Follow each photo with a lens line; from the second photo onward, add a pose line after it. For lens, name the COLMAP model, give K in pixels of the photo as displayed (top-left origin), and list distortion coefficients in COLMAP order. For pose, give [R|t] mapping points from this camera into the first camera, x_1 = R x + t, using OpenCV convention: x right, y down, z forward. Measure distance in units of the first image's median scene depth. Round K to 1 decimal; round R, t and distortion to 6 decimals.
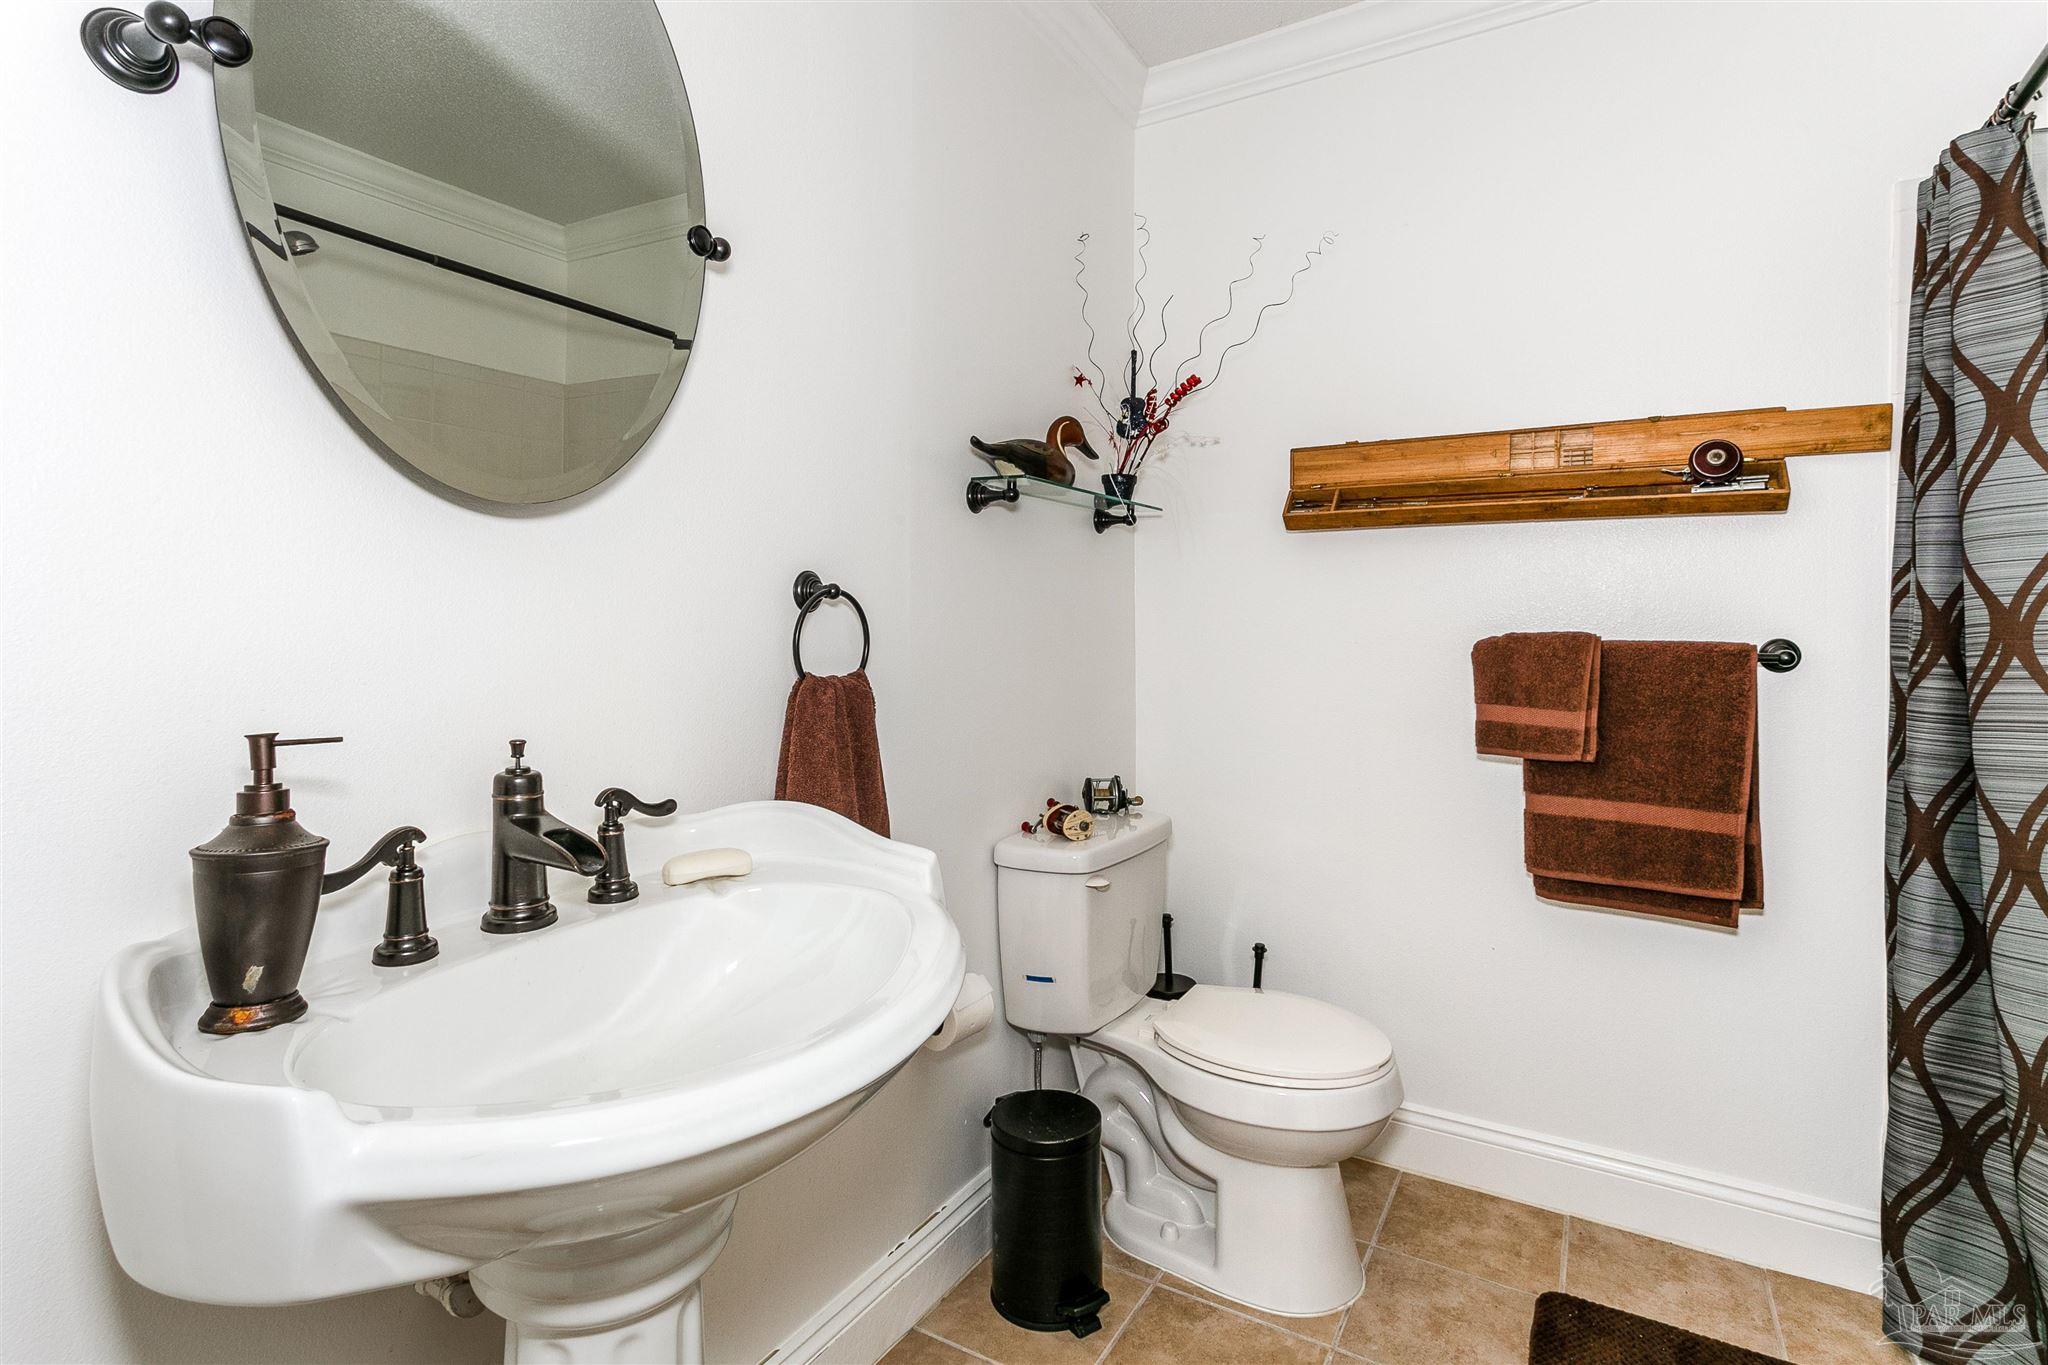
lens RADIAL K [[982.4, 0, 1022.3], [0, 982.4, 677.7], [0, 0, 1]] dist [0.003584, 0.002202]
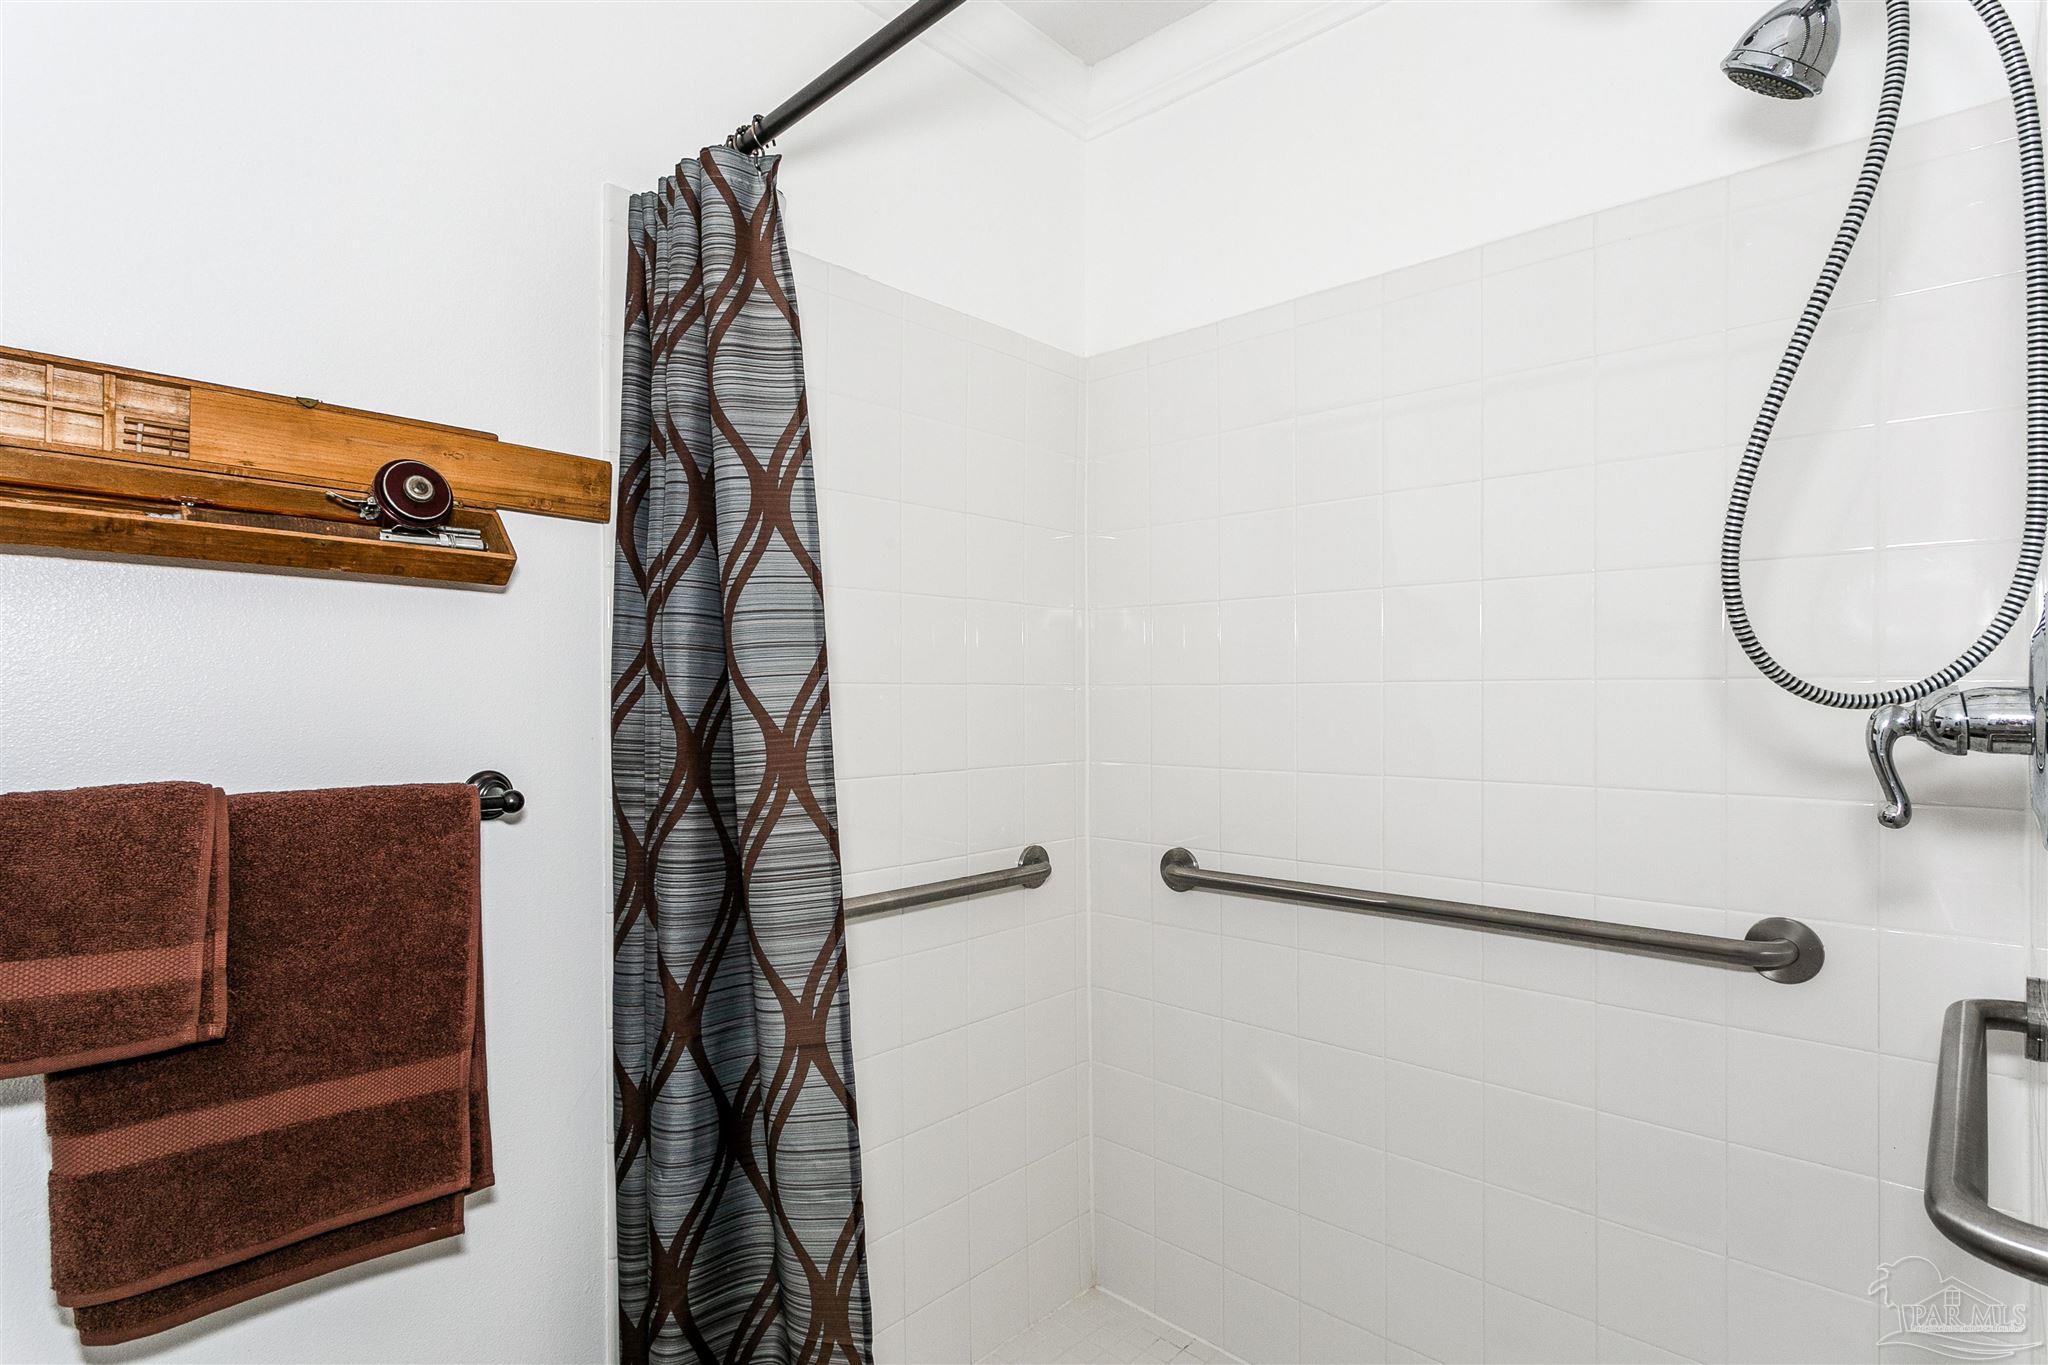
lens RADIAL K [[1035.1, 0, 1024.0], [0, 1035.1, 682.5], [0, 0, 1]] dist [-0.002633, 0.002782]
pose [[0.224759, 0.011197, 0.974350, 0.161639], [0.058547, 0.997972, -0.024974, -0.065118], [-0.972654, 0.062658, 0.223648, 0.503579]]
